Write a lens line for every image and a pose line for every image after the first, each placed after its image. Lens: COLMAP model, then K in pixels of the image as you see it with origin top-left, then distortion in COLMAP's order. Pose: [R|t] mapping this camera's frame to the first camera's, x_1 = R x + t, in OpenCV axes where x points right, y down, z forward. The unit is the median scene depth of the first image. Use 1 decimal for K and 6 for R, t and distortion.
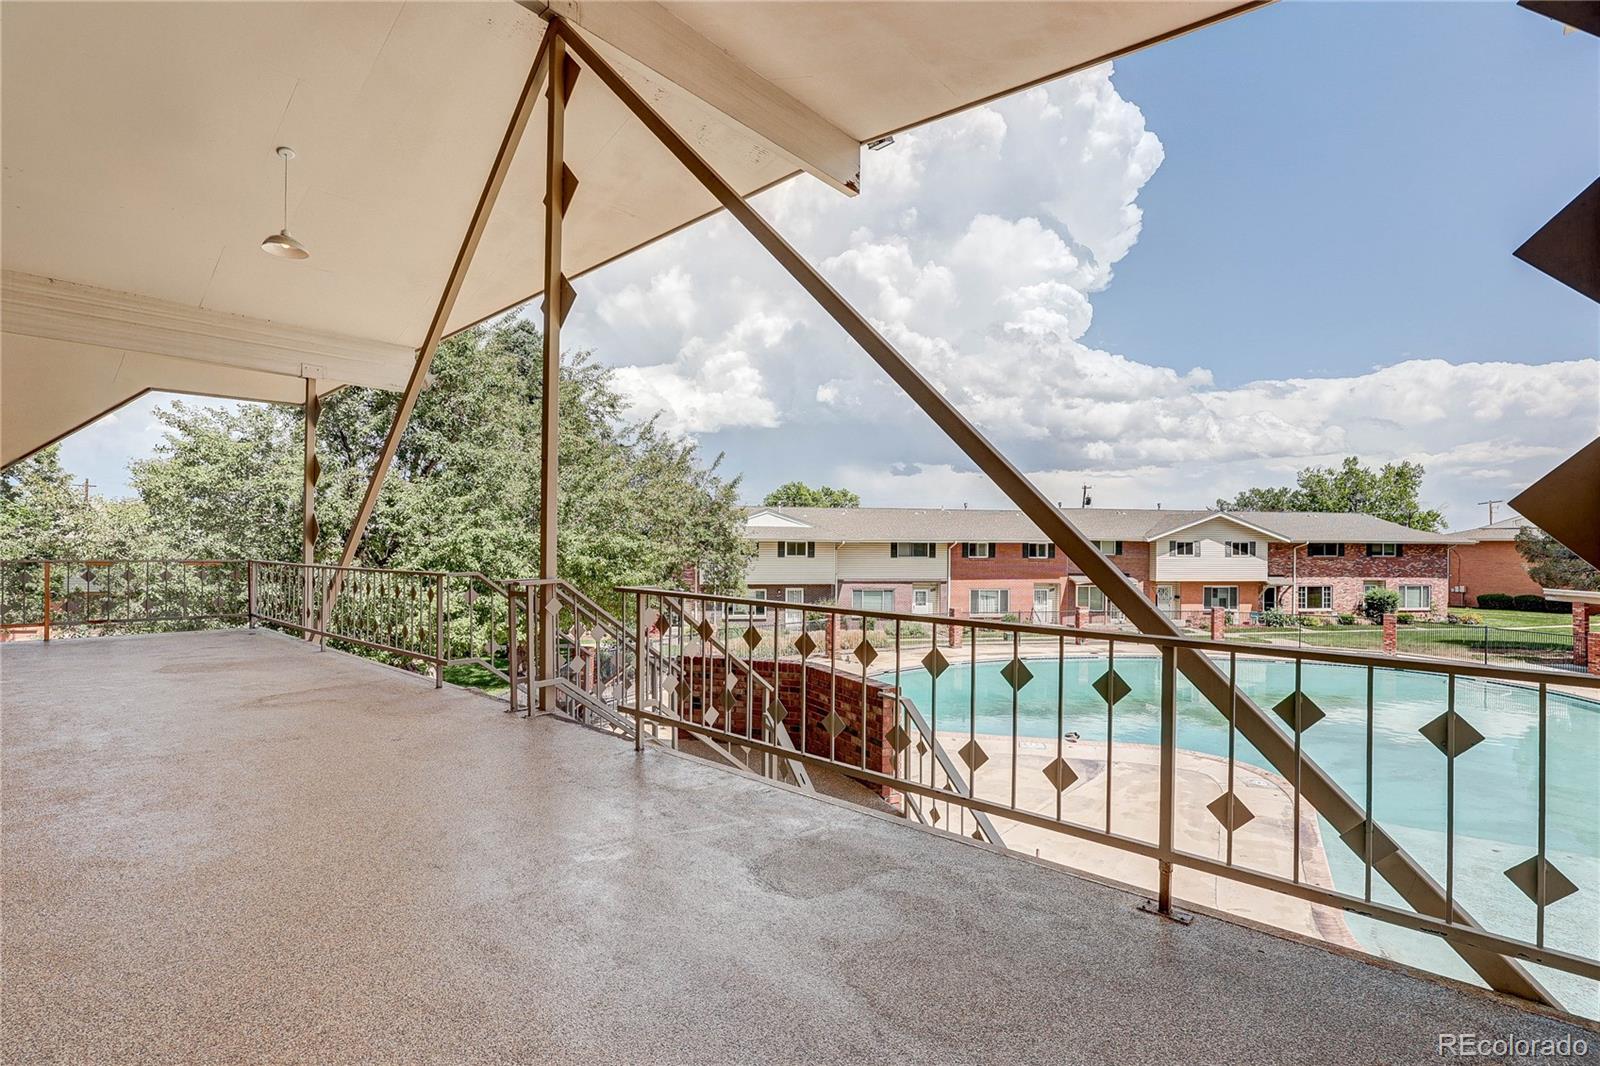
lens RADIAL K [[752.5, 0, 803.1], [0, 752.5, 531.2], [0, 0, 1]] dist [-0.000601, 0.000856]
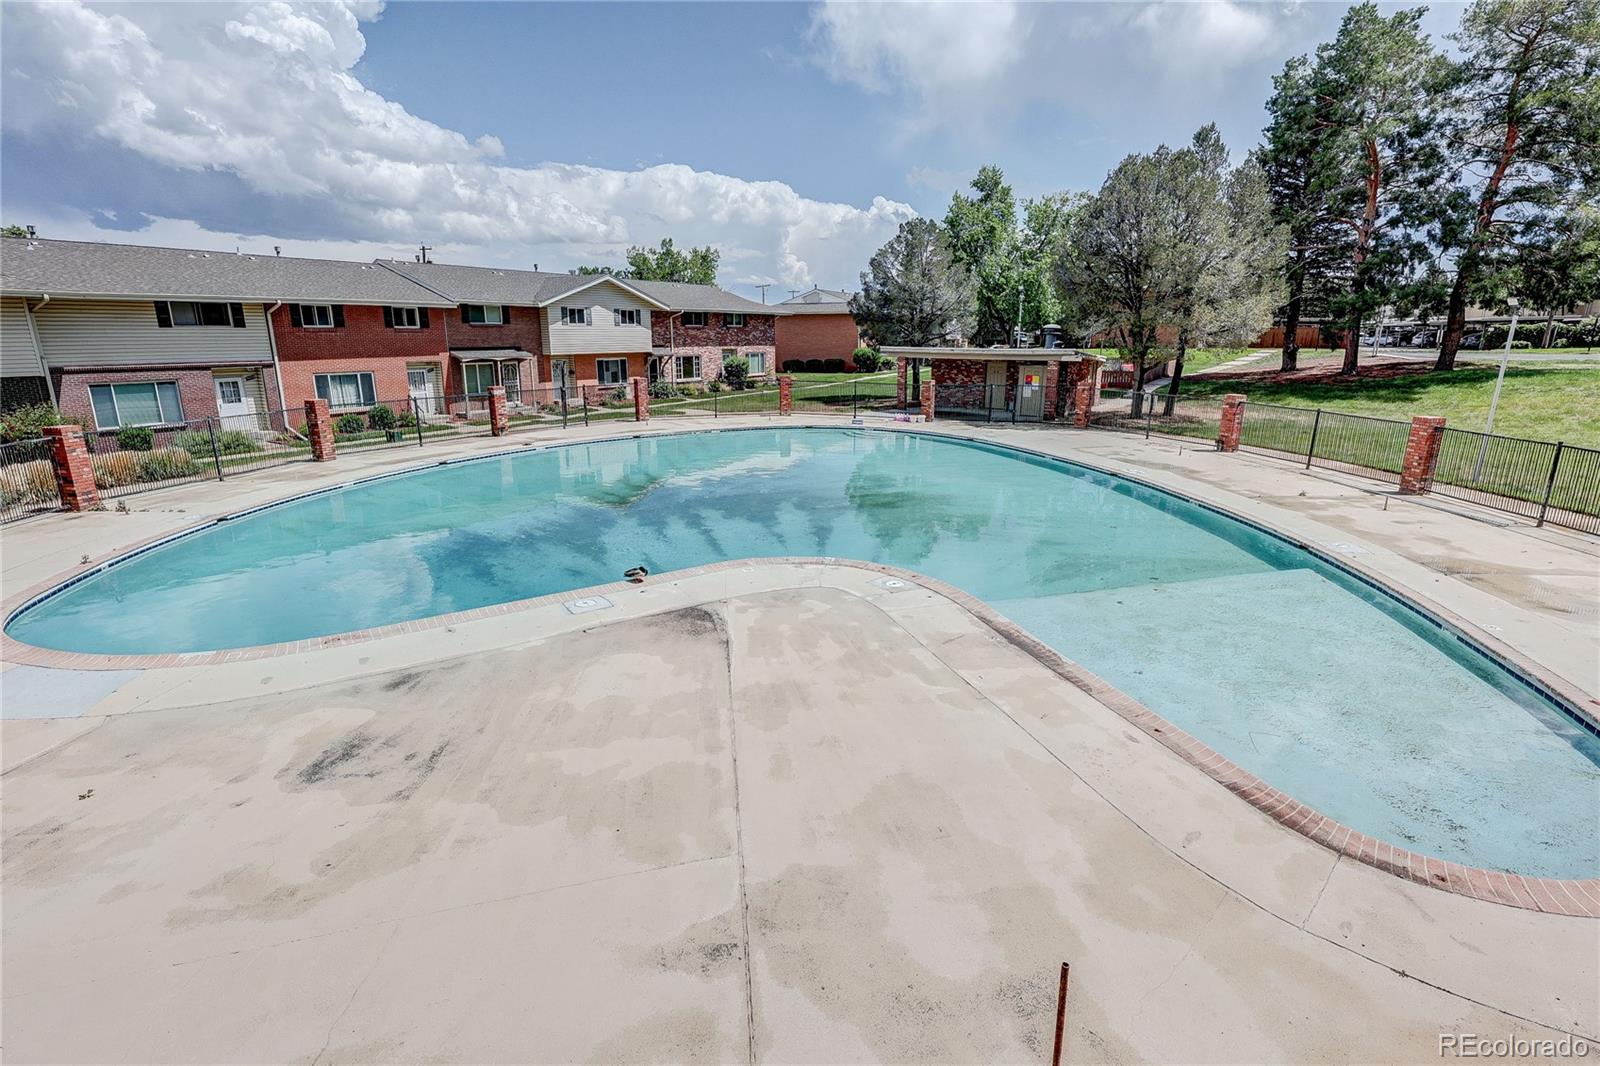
lens RADIAL K [[770.1, 0, 800.8], [0, 770.1, 529.4], [0, 0, 1]] dist [-0.001092, 0.000886]
pose [[0.665852, -0.192913, 0.720712, -0.016513], [-0.004764, 0.964874, 0.262669, 0.024998], [-0.746069, -0.178332, 0.641544, 0.174054]]
